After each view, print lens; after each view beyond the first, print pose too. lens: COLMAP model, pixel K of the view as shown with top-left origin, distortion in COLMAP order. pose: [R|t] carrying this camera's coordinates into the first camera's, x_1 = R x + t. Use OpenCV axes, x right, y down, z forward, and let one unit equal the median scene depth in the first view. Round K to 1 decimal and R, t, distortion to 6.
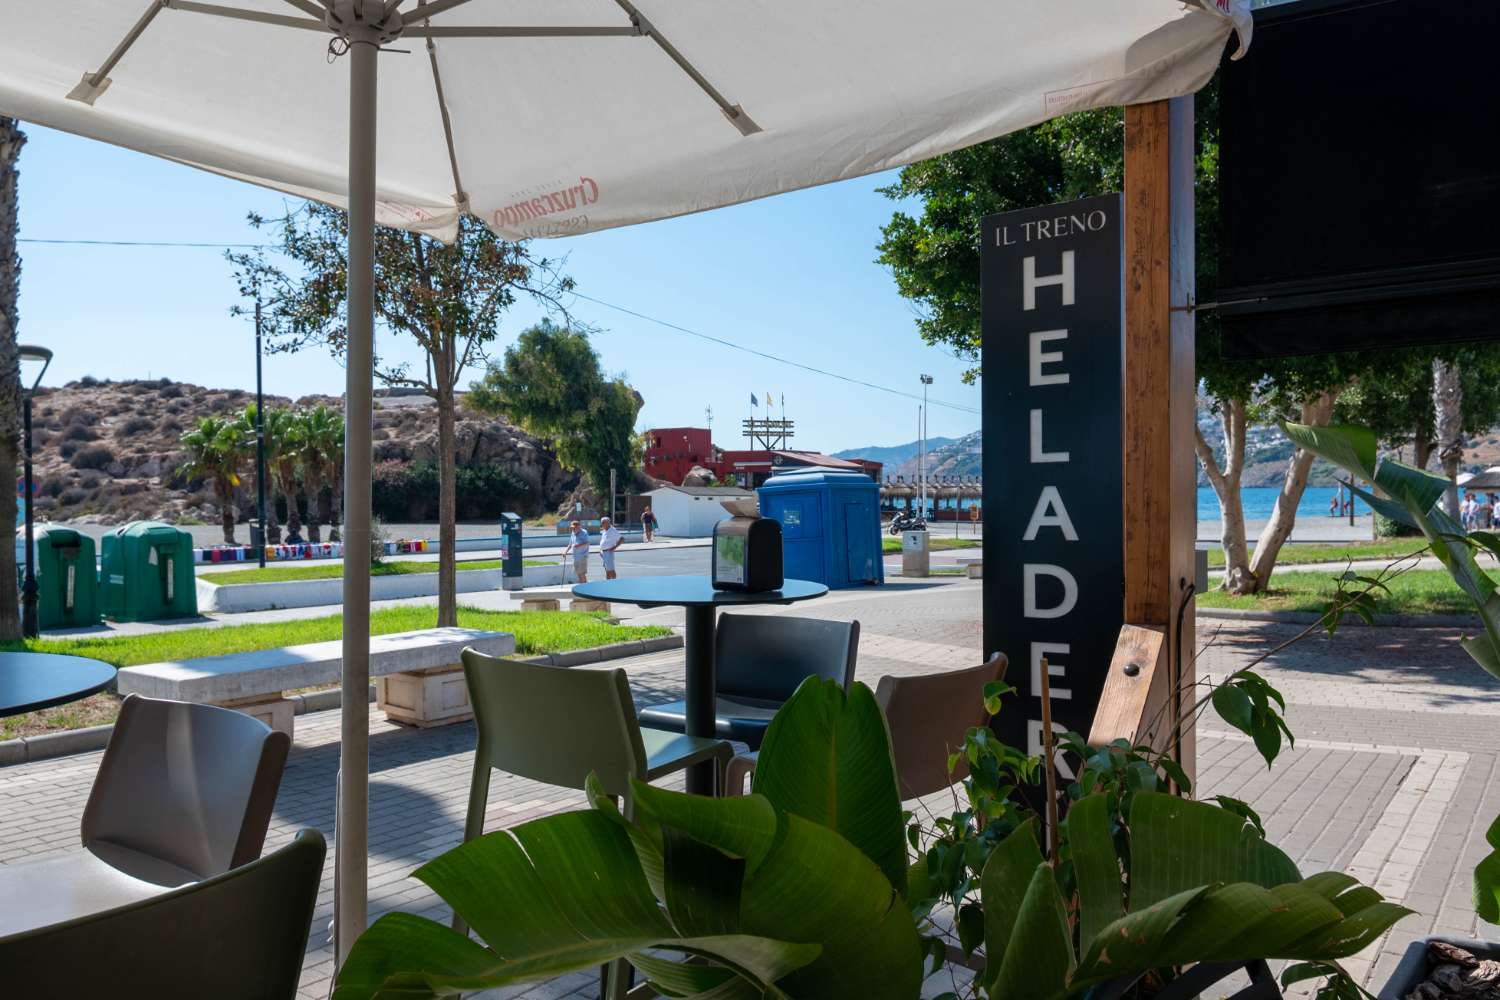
lens RADIAL K [[1159.9, 0, 750.0], [0, 1159.9, 500.0], [0, 0, 1]] dist [-0.002850, -0.008723]
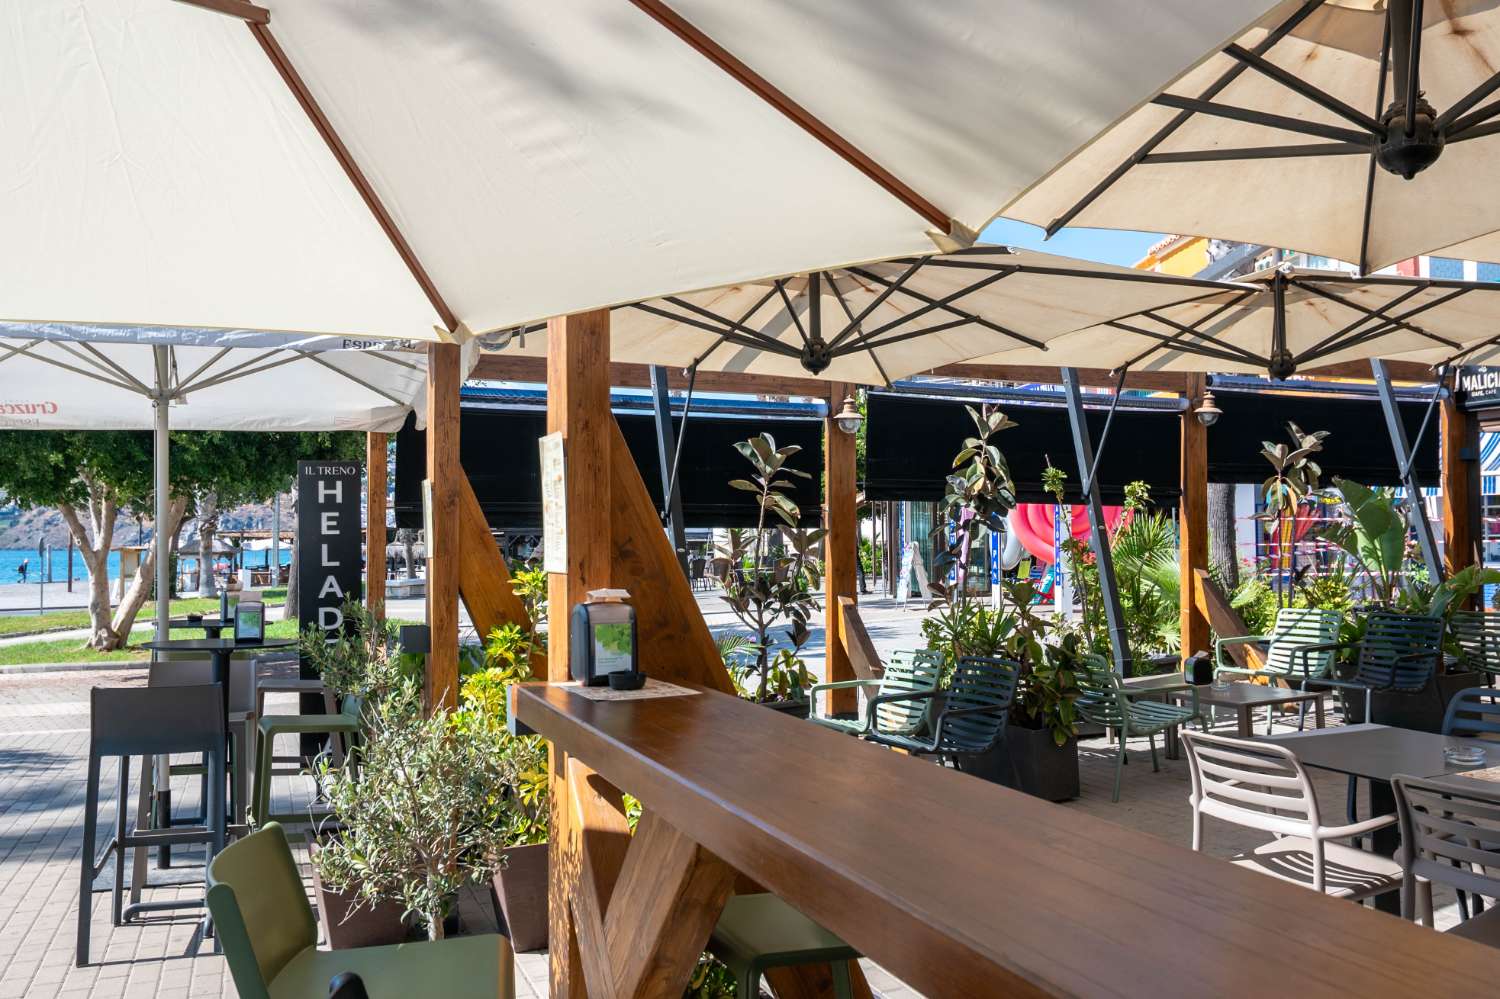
lens RADIAL K [[1288.8, 0, 750.0], [0, 1288.8, 499.5], [0, 0, 1]] dist [0.002398, -0.007638]
pose [[0.534539, 0.034954, 0.844421, -1.571877], [0.006394, 0.998949, -0.045398, -0.043024], [-0.845120, 0.029666, 0.533753, -1.209241]]
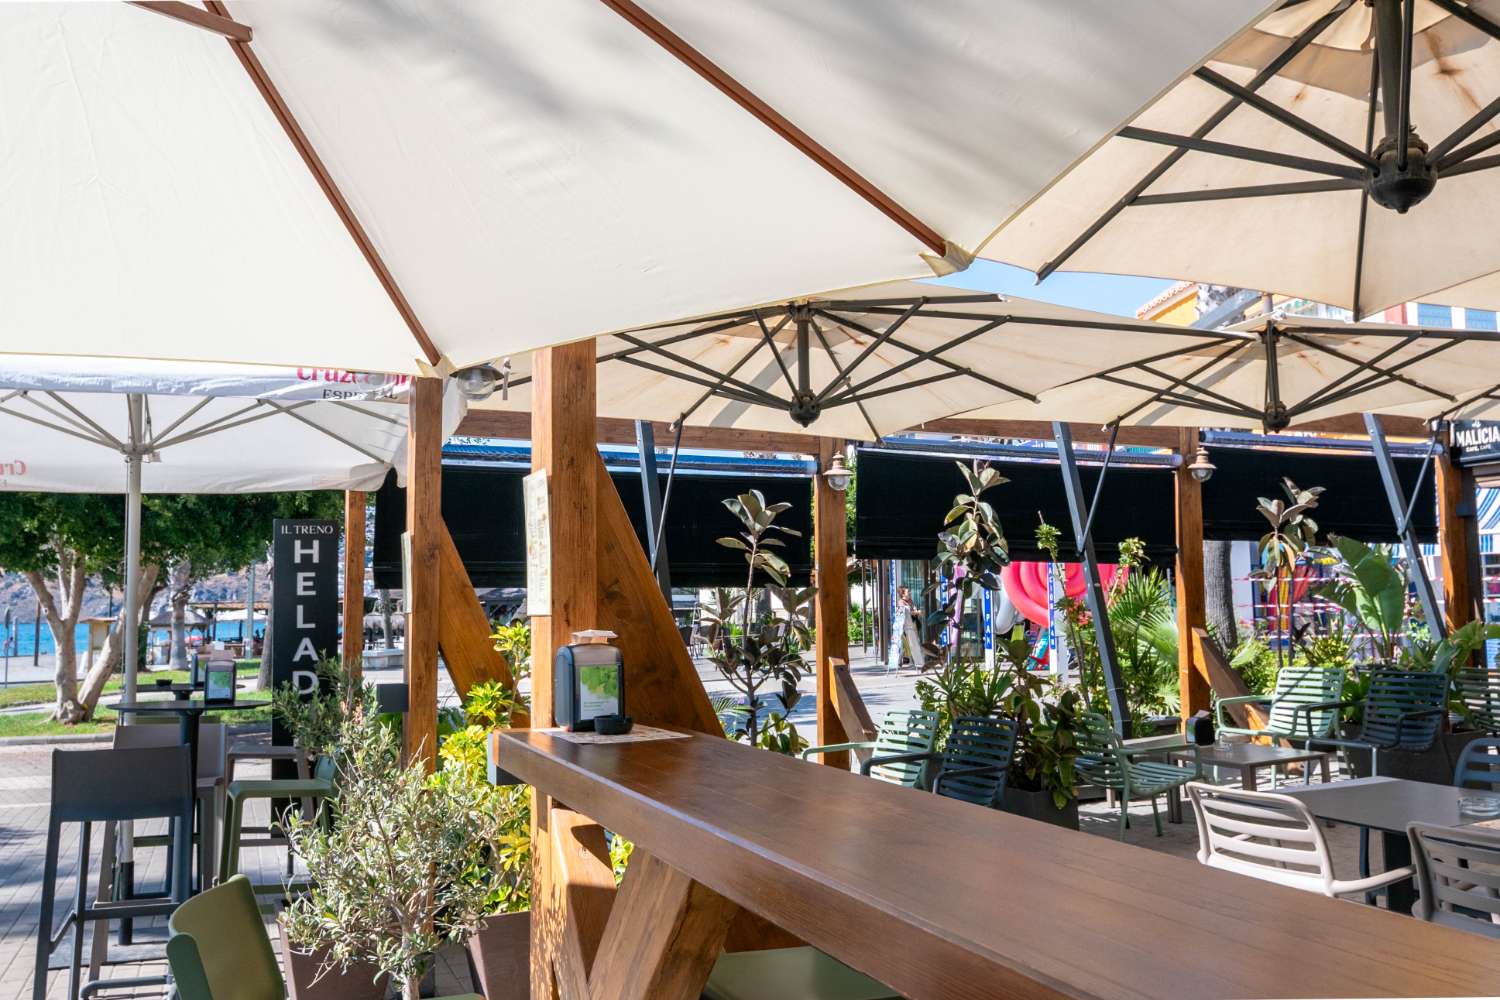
lens RADIAL K [[1310.5, 0, 753.6], [0, 1310.5, 485.8], [0, 0, 1]] dist [0.004166, -0.012661]
pose [[0.523875, 0.085958, 0.847447, -1.561497], [0.012016, 0.994050, -0.108255, -0.019780], [-0.851710, 0.066895, 0.519726, -1.198879]]
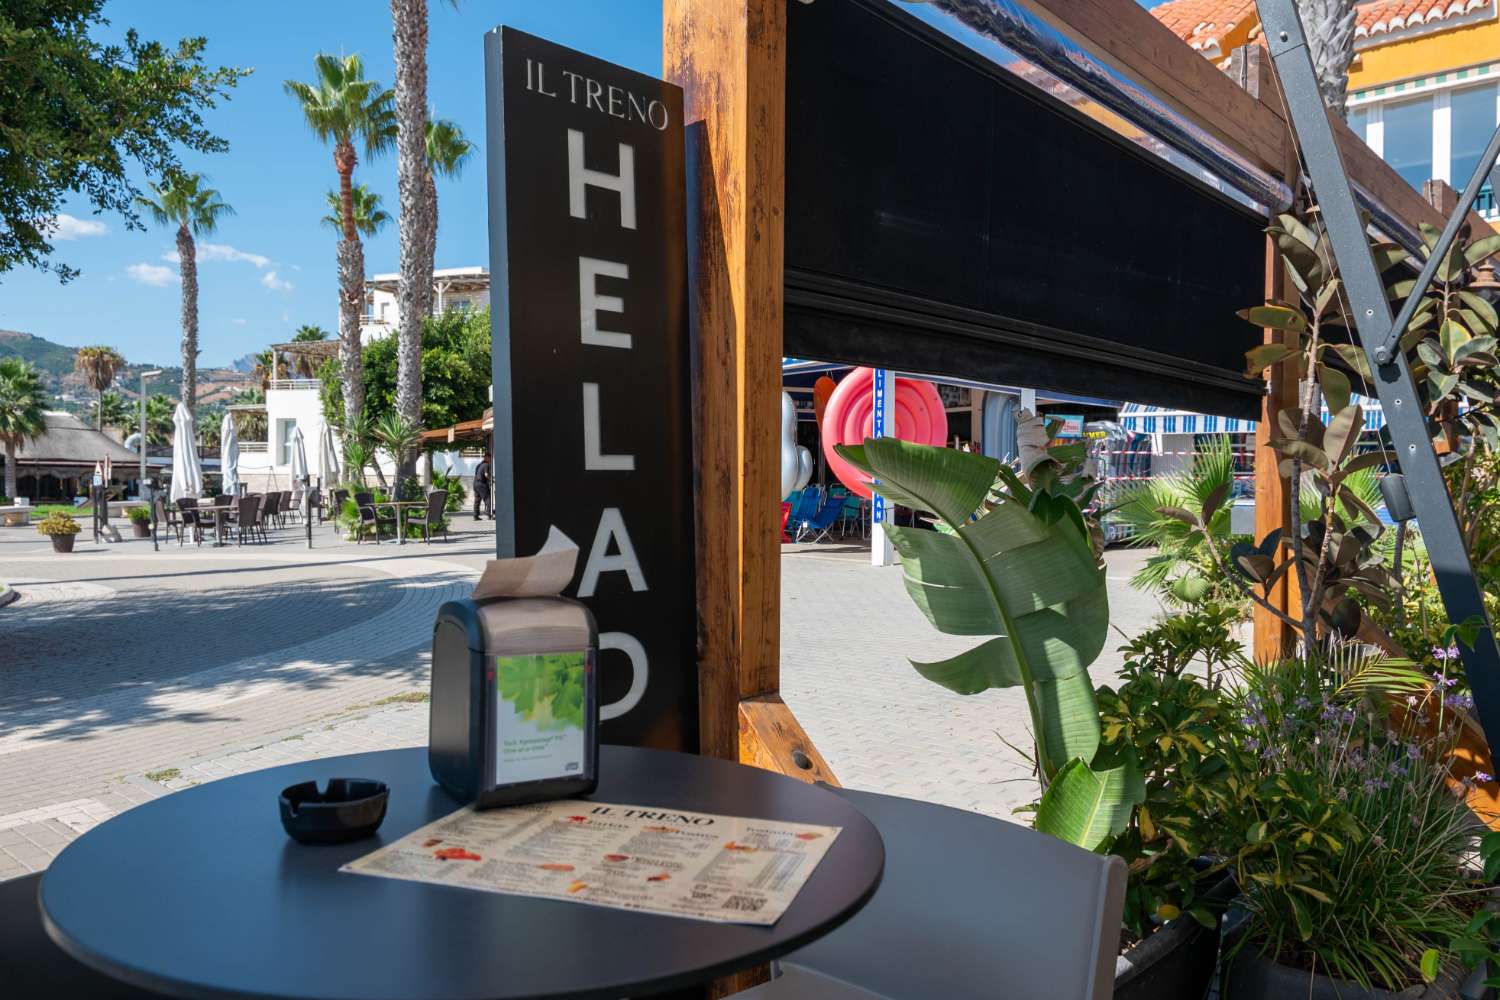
lens RADIAL K [[1159.9, 0, 750.0], [0, 1159.9, 500.0], [0, 0, 1]] dist [-0.002850, -0.008723]
pose [[0.066789, 0.000832, 0.997767, -0.362333], [0.004254, 0.999990, -0.001119, -0.015186], [-0.997758, 0.004319, 0.066784, 0.877669]]
